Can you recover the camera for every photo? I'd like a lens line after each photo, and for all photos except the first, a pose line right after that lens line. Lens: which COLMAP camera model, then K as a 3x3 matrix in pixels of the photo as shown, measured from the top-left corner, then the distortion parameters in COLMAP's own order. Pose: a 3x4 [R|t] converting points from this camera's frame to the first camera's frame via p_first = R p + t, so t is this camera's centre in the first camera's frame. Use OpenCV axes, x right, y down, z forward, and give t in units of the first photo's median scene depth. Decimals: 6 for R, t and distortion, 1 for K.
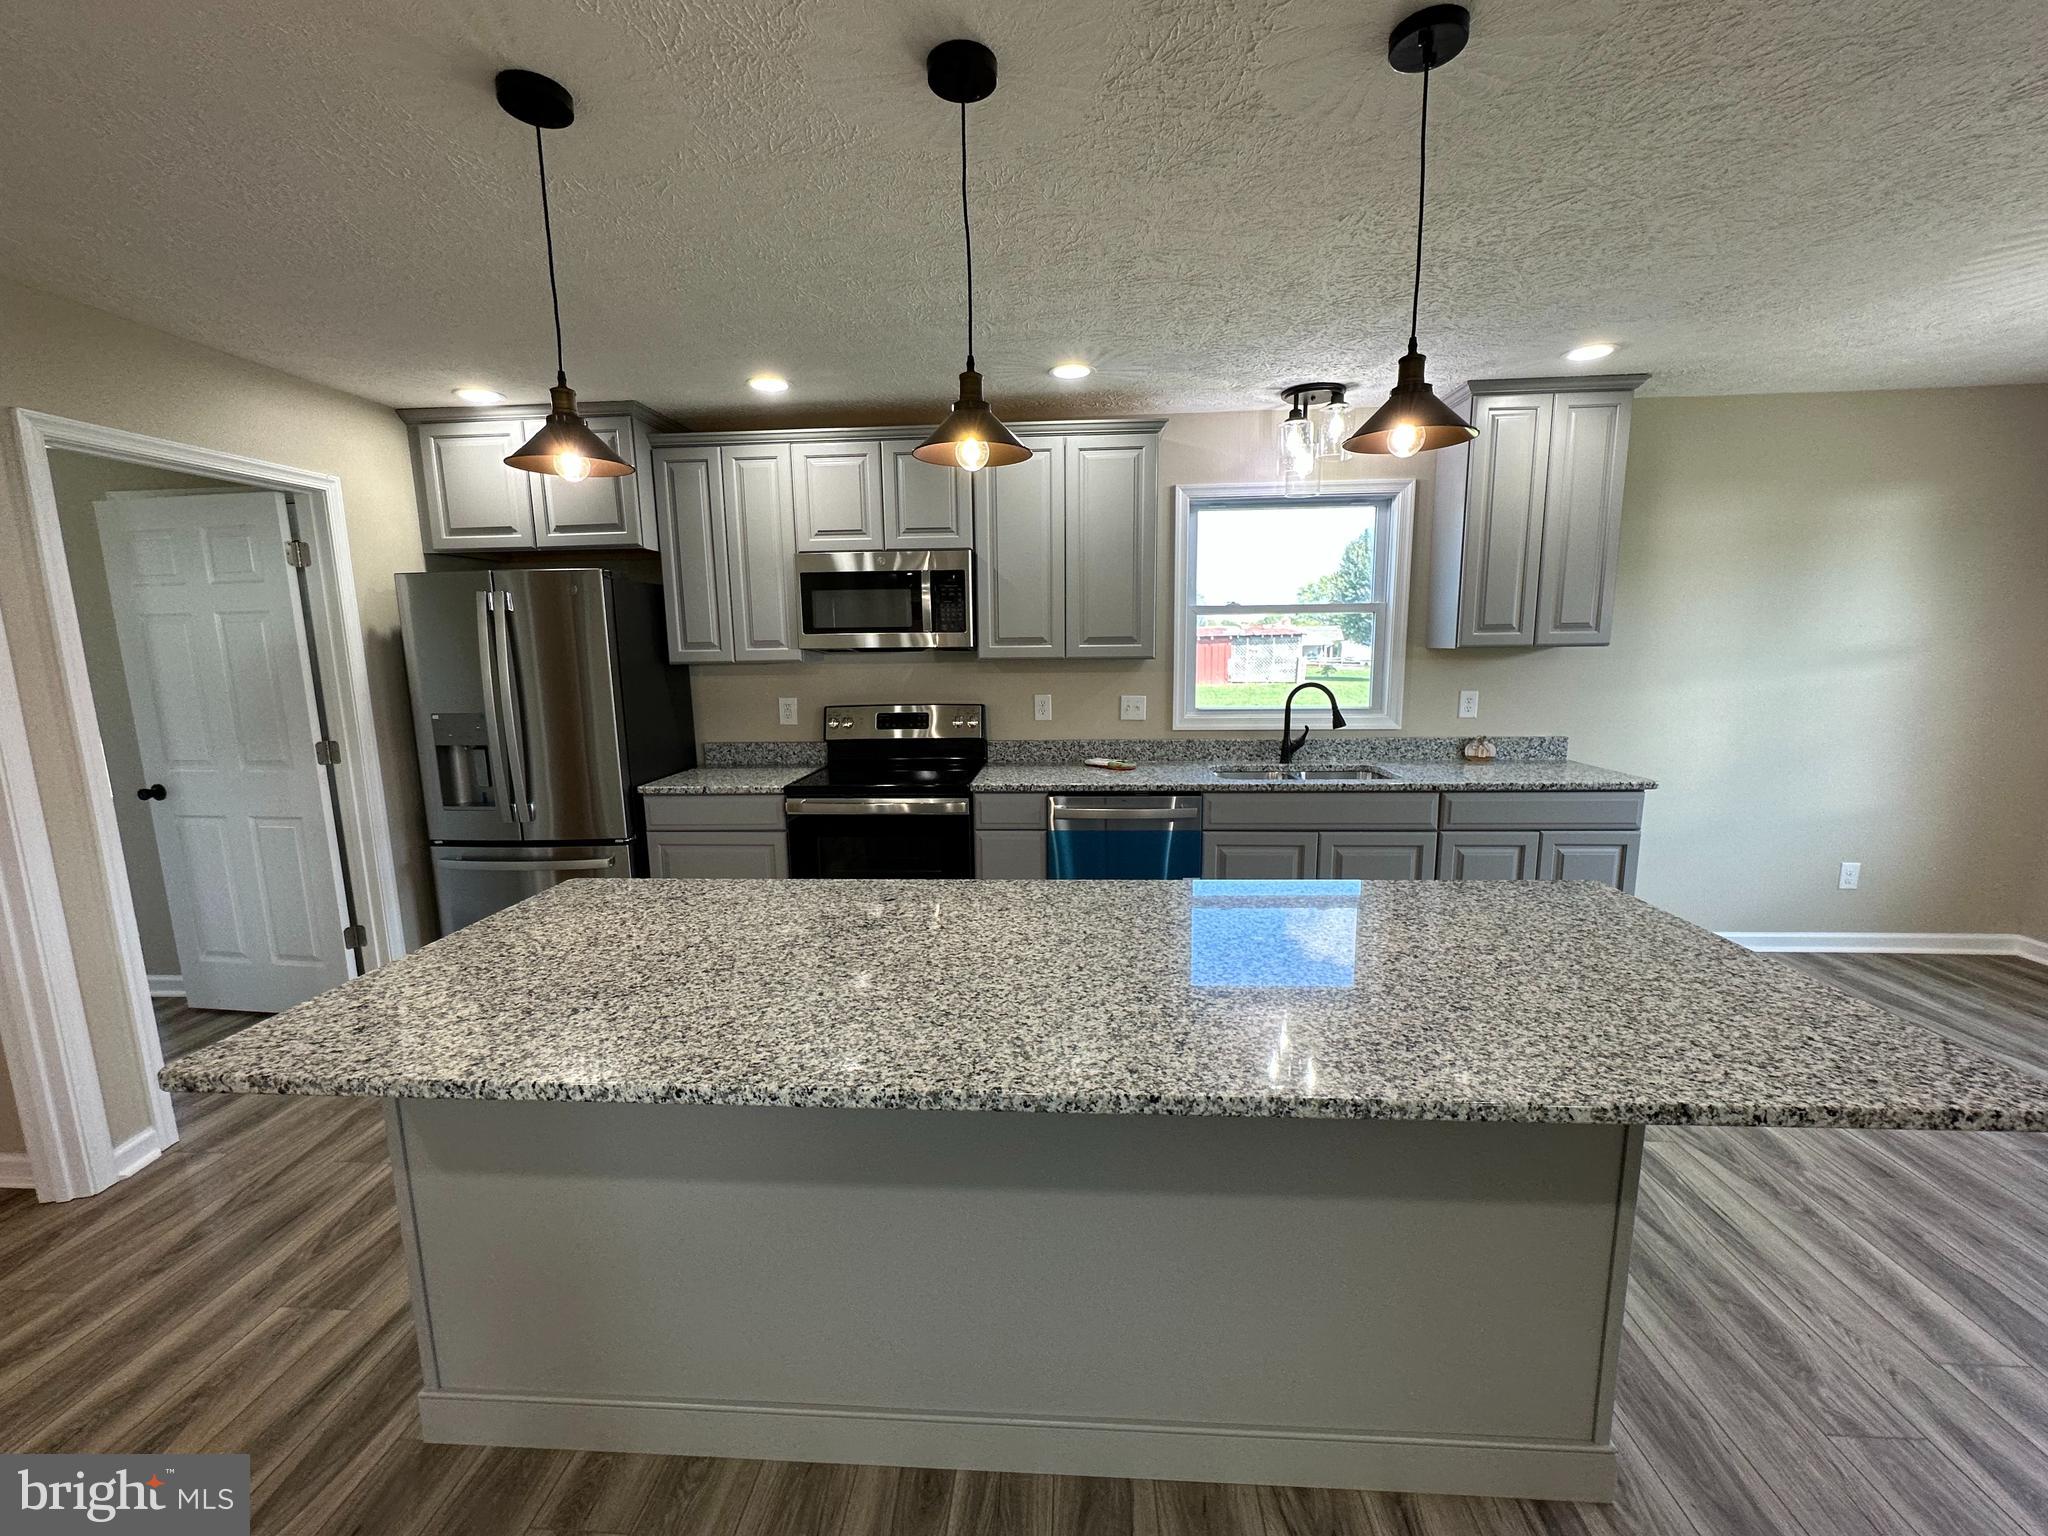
lens RADIAL K [[817.3, 0, 1023.1], [0, 817.3, 771.3], [0, 0, 1]] dist [-0.004934, 0.001354]
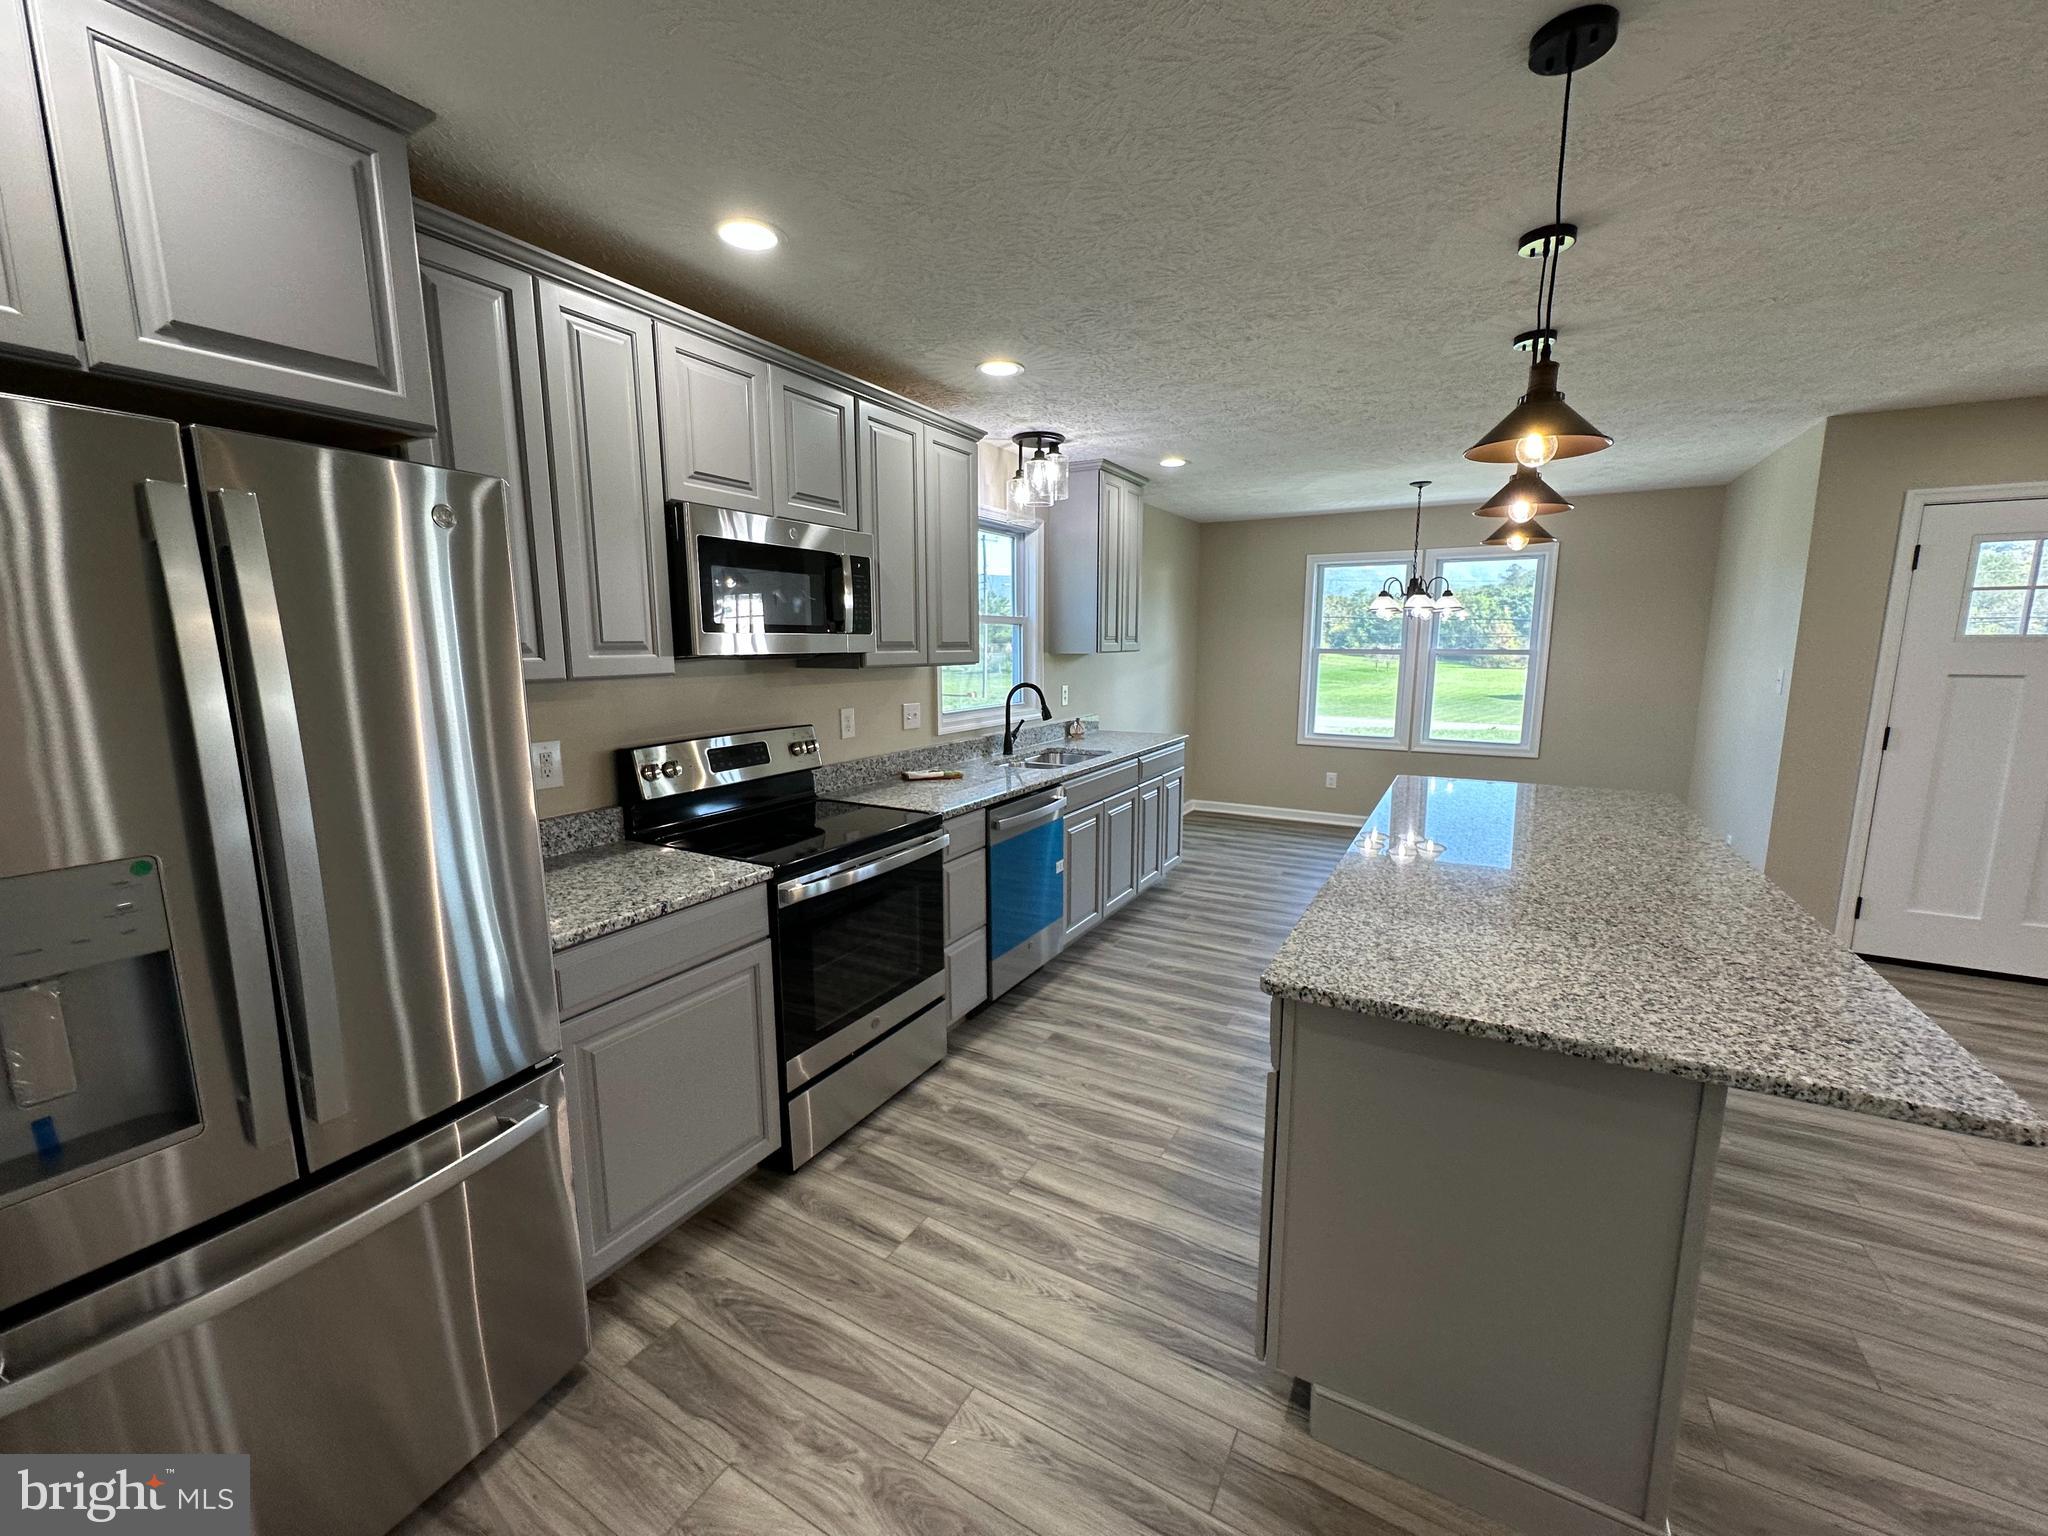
lens RADIAL K [[817.3, 0, 1023.7], [0, 817.3, 770.0], [0, 0, 1]] dist [-0.004934, 0.001354]
pose [[0.437219, -0.127968, 0.890204, -0.777796], [0.138491, 0.987599, 0.073949, -0.078608], [-0.888628, 0.090953, 0.449520, 0.530630]]
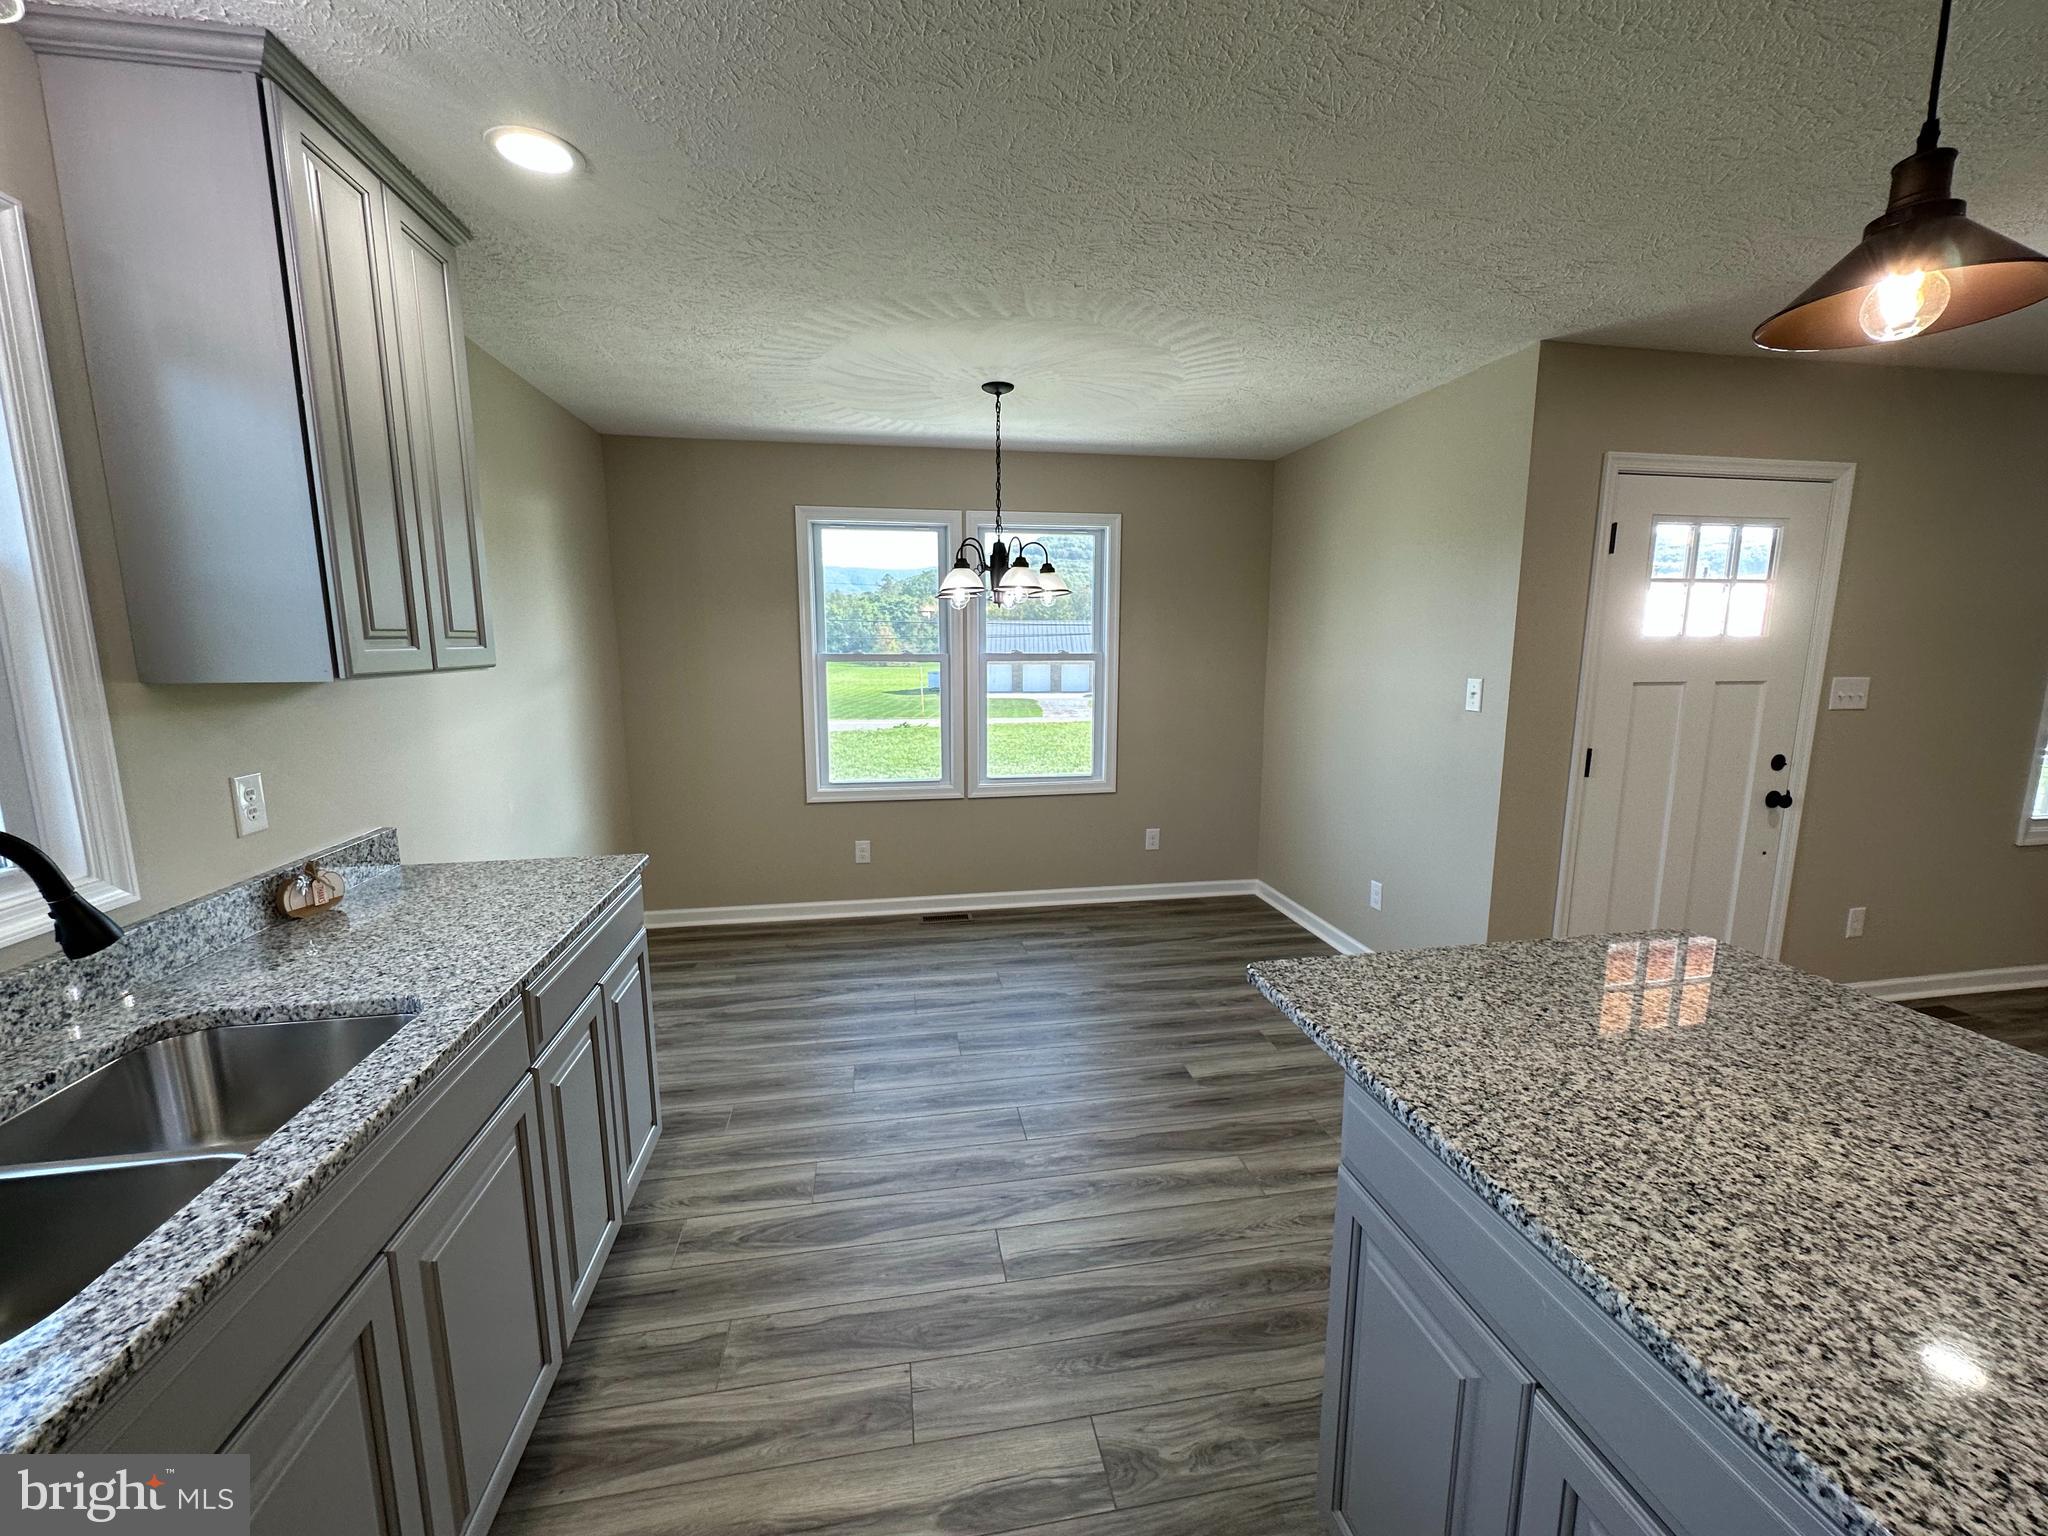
lens RADIAL K [[817.3, 0, 1023.1], [0, 817.3, 771.1], [0, 0, 1]] dist [-0.004934, 0.001354]
pose [[-0.239648, -0.138722, 0.960898, 0.013729], [0.158209, 0.970929, 0.179627, -0.127495], [-0.957882, 0.195070, -0.210734, 0.768945]]
